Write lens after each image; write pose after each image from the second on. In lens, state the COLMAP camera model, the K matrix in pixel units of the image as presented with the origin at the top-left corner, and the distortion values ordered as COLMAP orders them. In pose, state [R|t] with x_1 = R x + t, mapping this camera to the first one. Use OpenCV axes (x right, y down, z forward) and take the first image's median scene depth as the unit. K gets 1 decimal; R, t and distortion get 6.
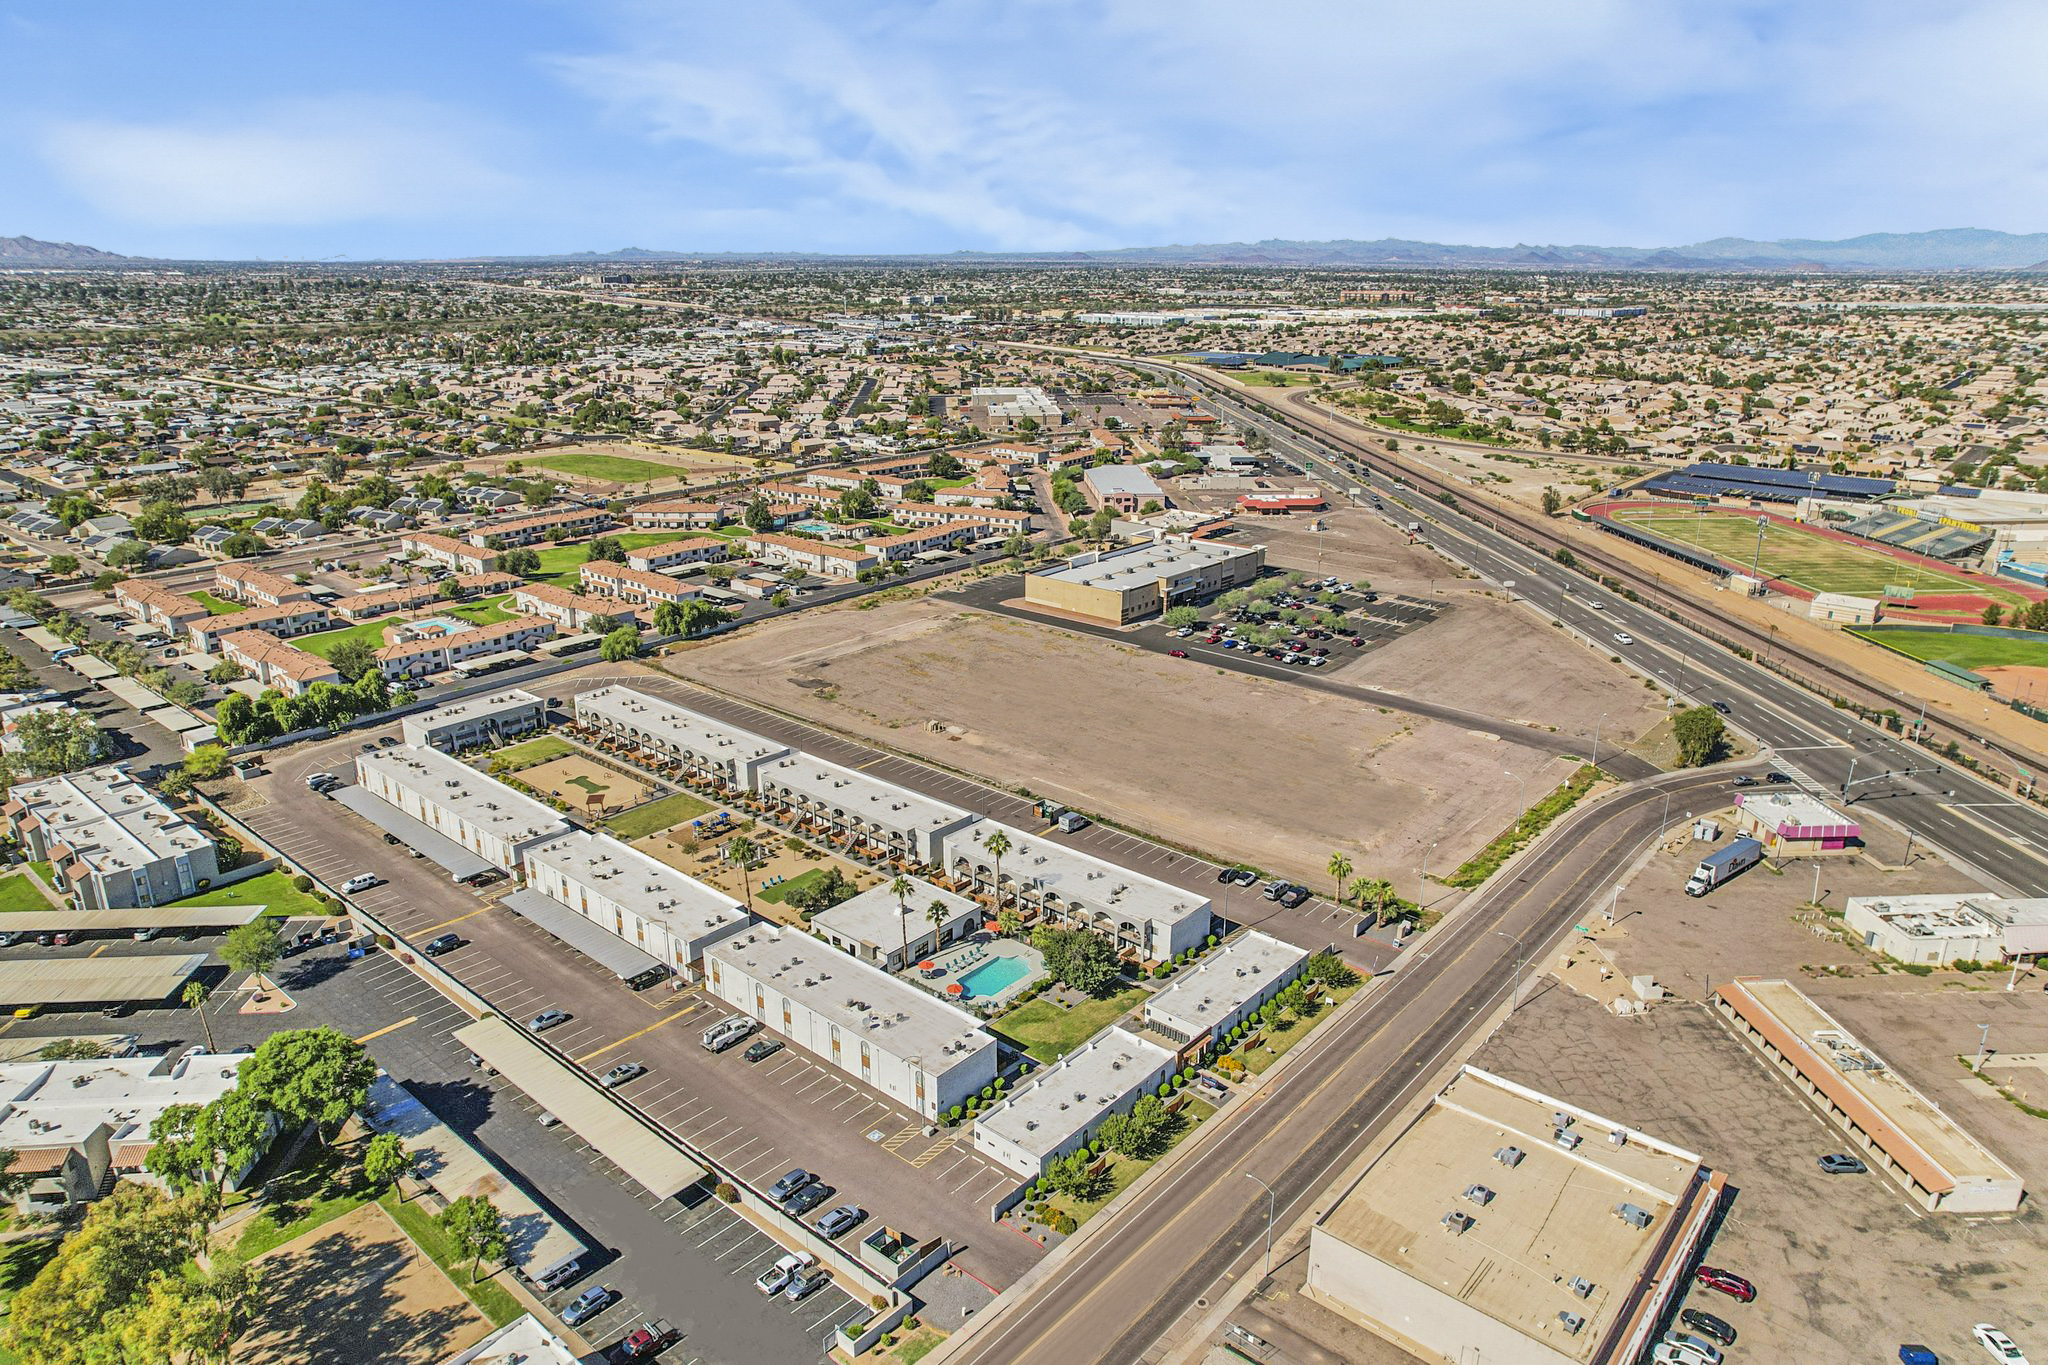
lens RADIAL K [[1311.6, 0, 1015.3], [0, 1311.6, 695.2], [0, 0, 1]] dist [-0.070019, 0.054712]
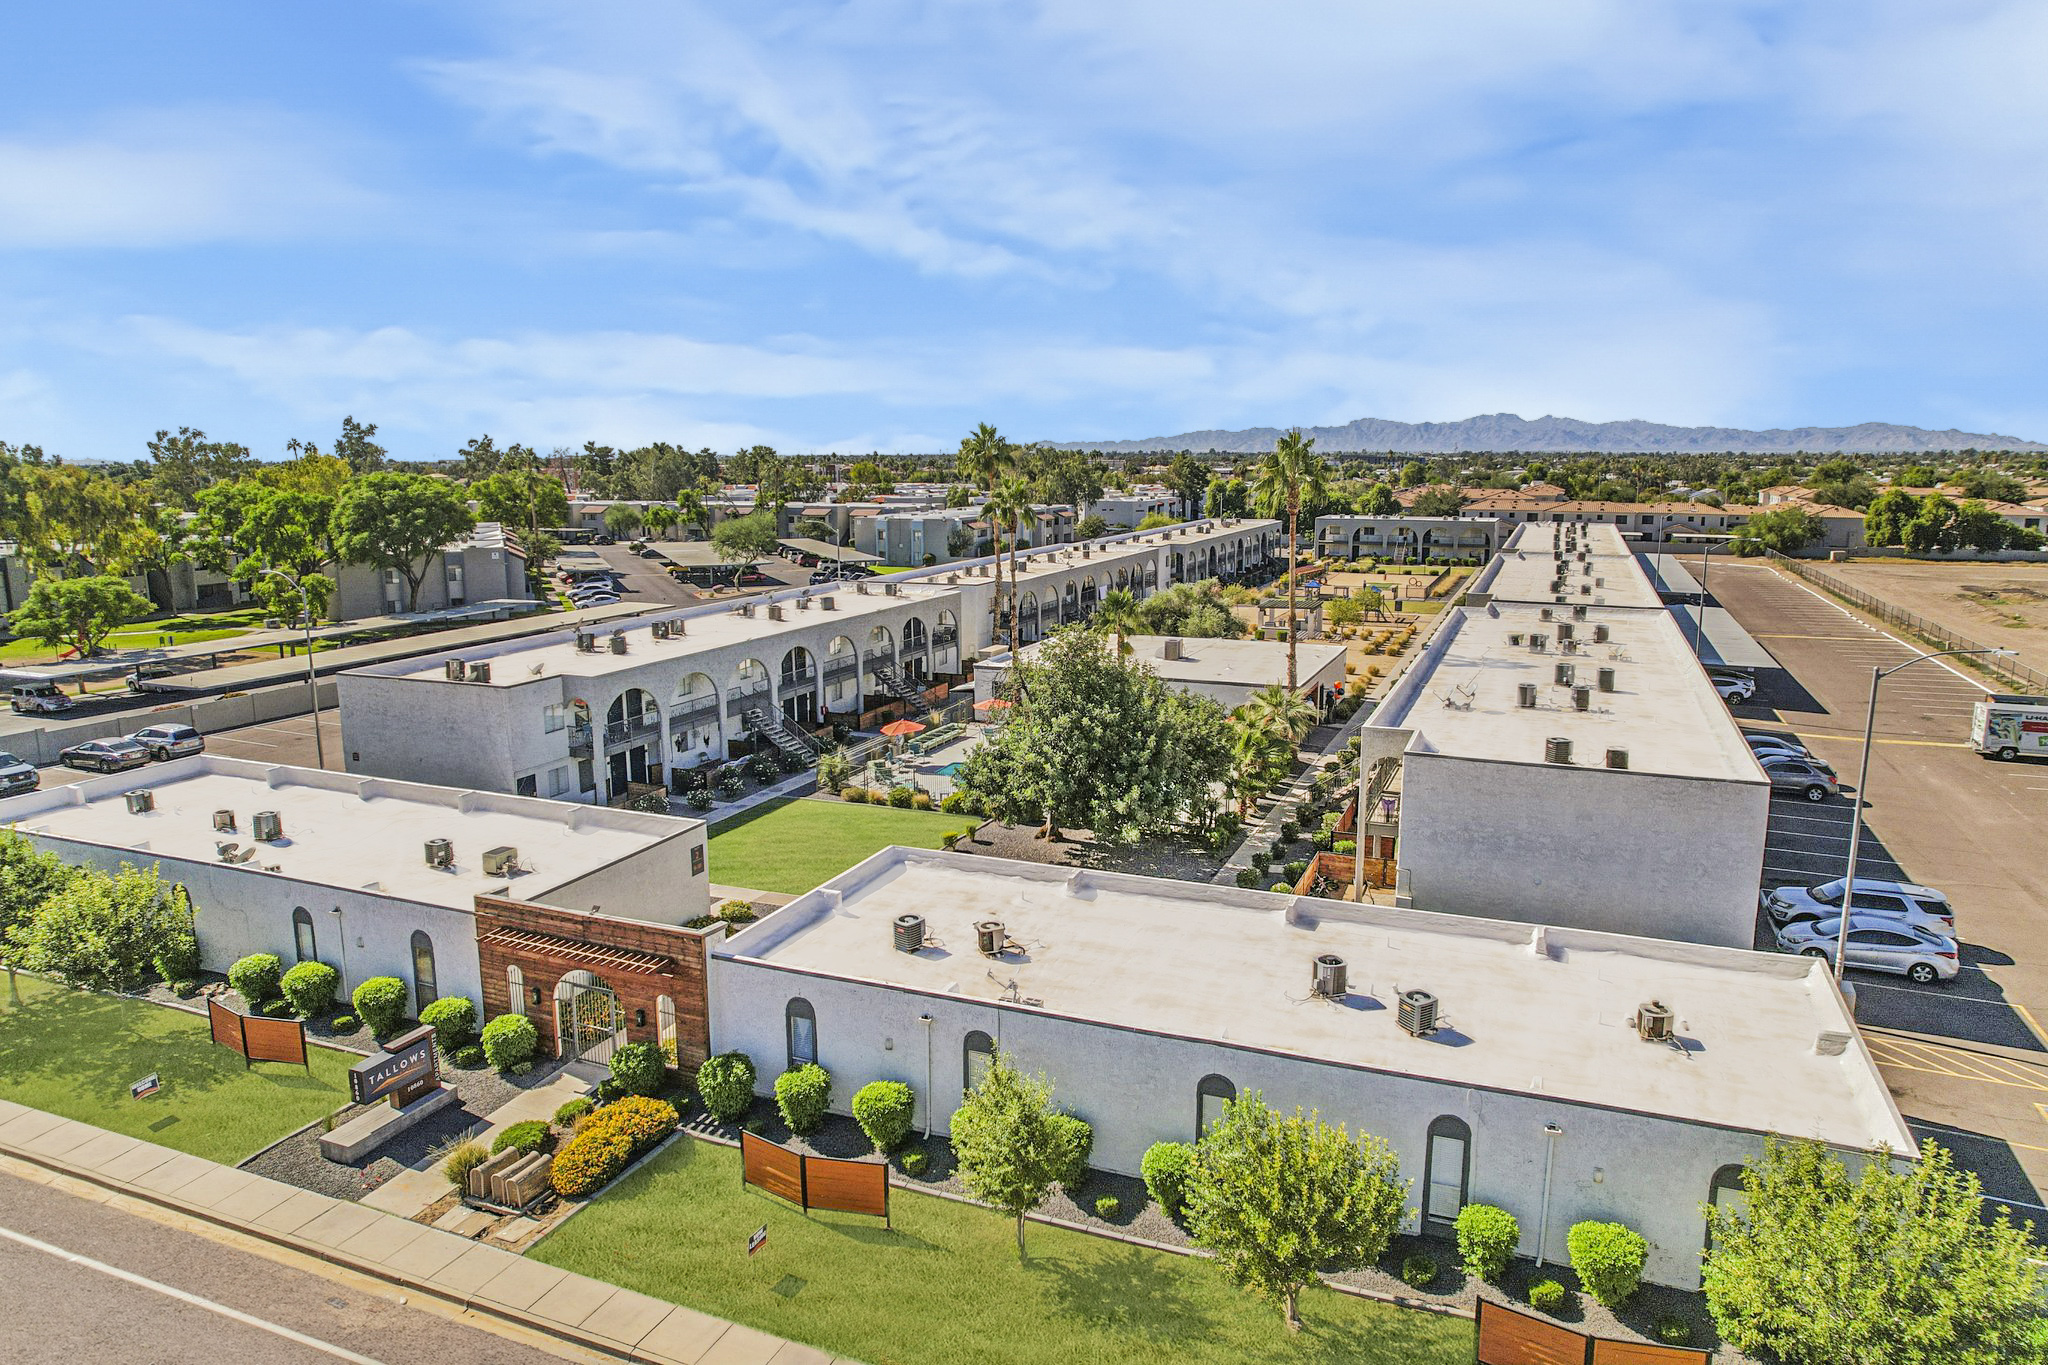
lens RADIAL K [[1311.6, 0, 1028.2], [0, 1311.6, 683.1], [0, 0, 1]] dist [-0.070019, 0.054712]
pose [[0.316718, 0.160285, -0.934879, 0.270236], [-0.298028, 0.952519, 0.062343, 0.150329], [0.900483, 0.258875, 0.349449, 0.760568]]
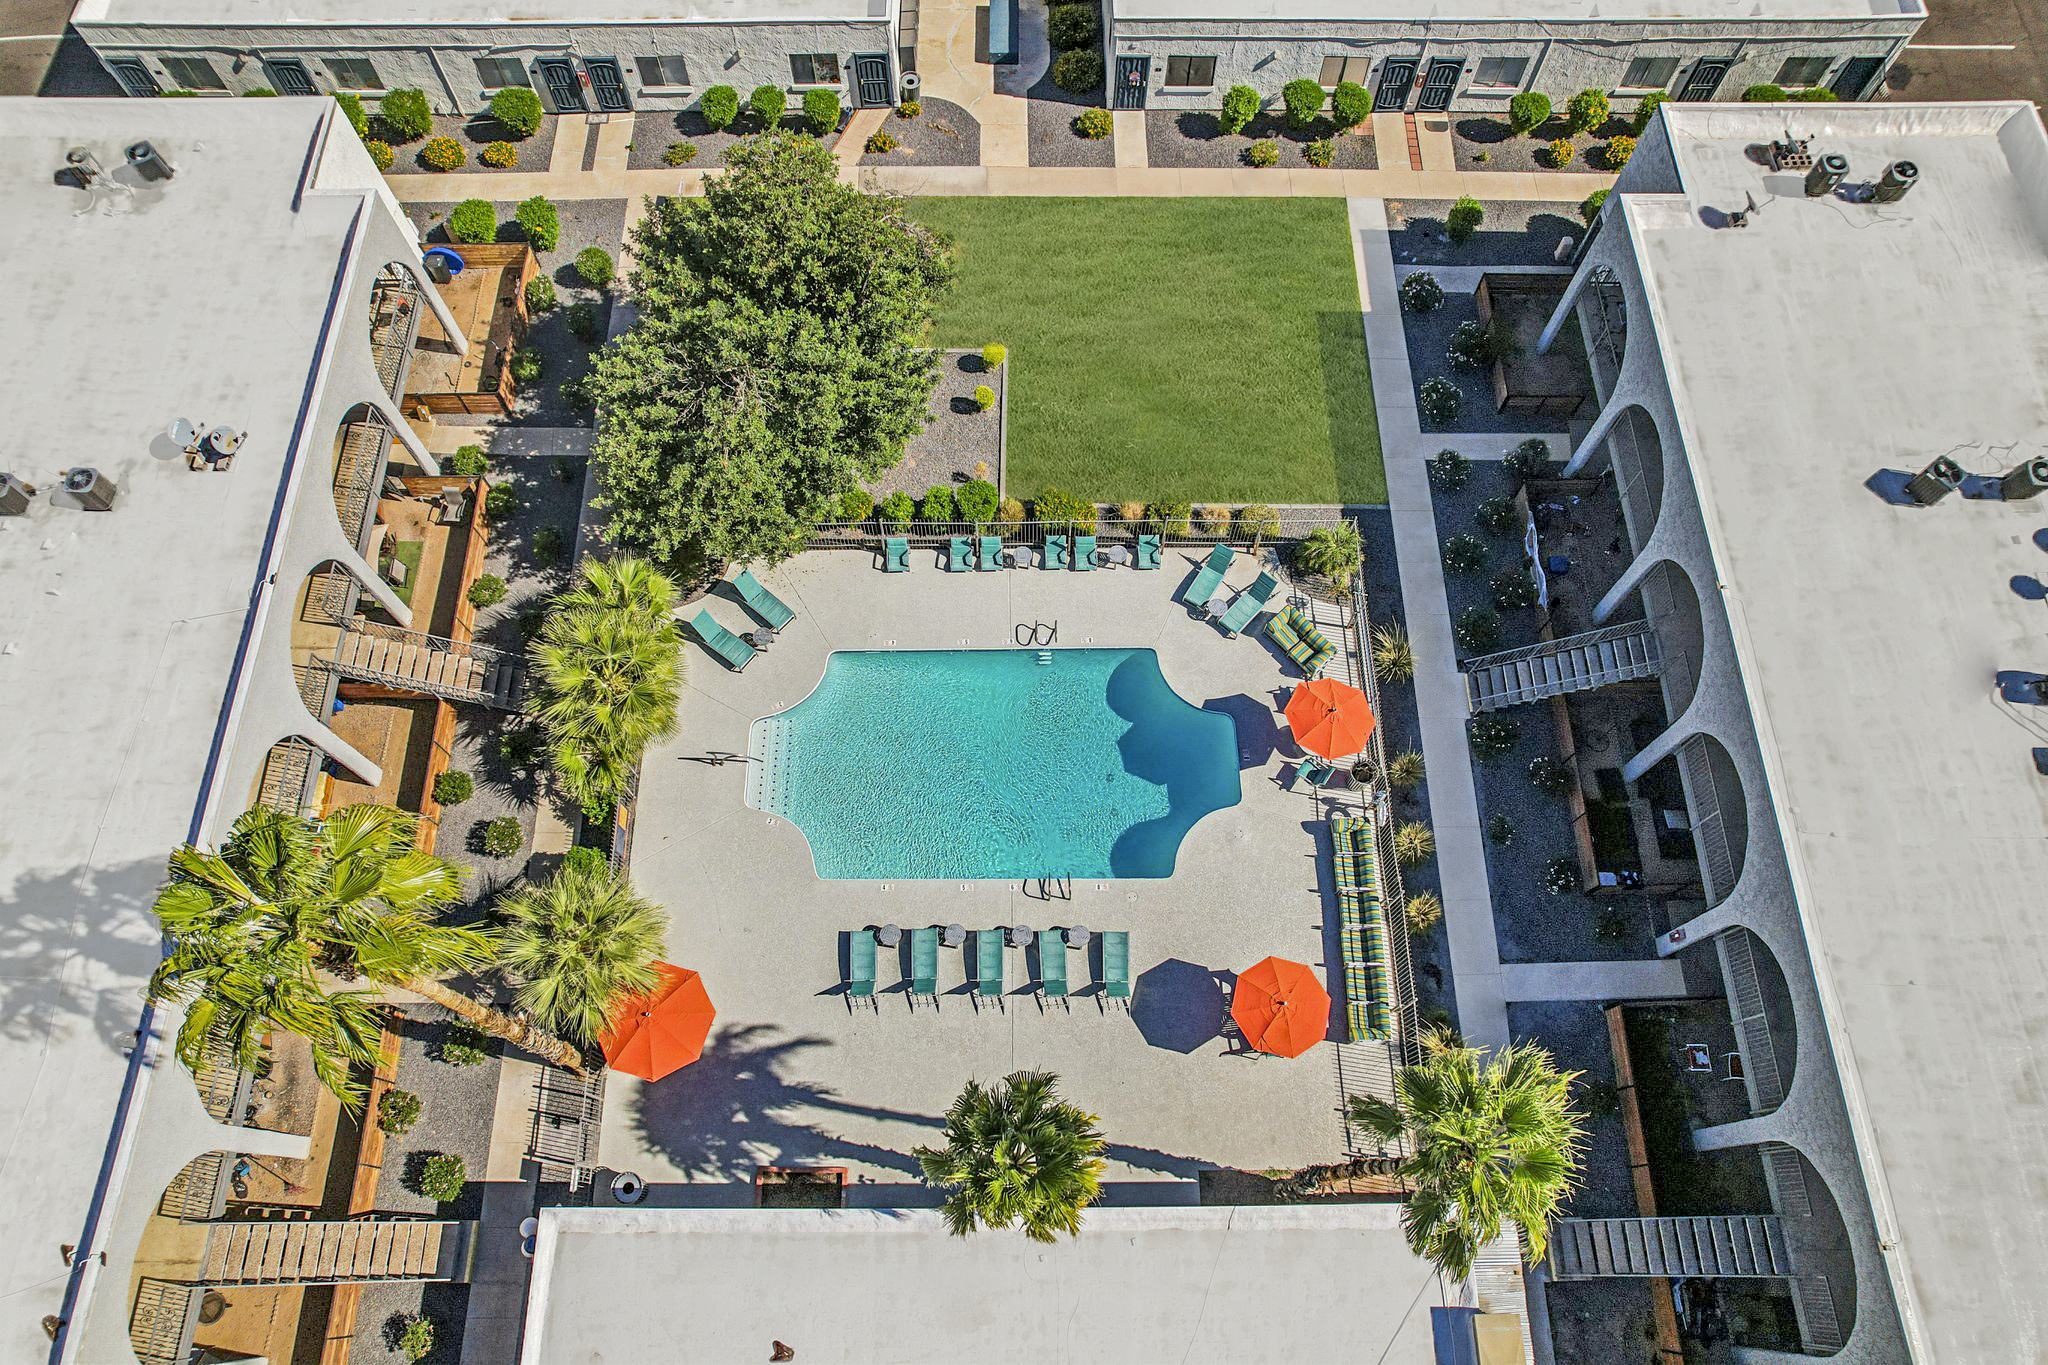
lens RADIAL K [[1311.6, 0, 1015.7], [0, 1311.6, 681.2], [0, 0, 1]] dist [-0.070019, 0.054712]
pose [[-0.658913, -0.690561, 0.298261, -0.058487], [0.237813, 0.184932, 0.953543, 0.028910], [-0.713638, 0.699233, 0.042370, 0.865619]]
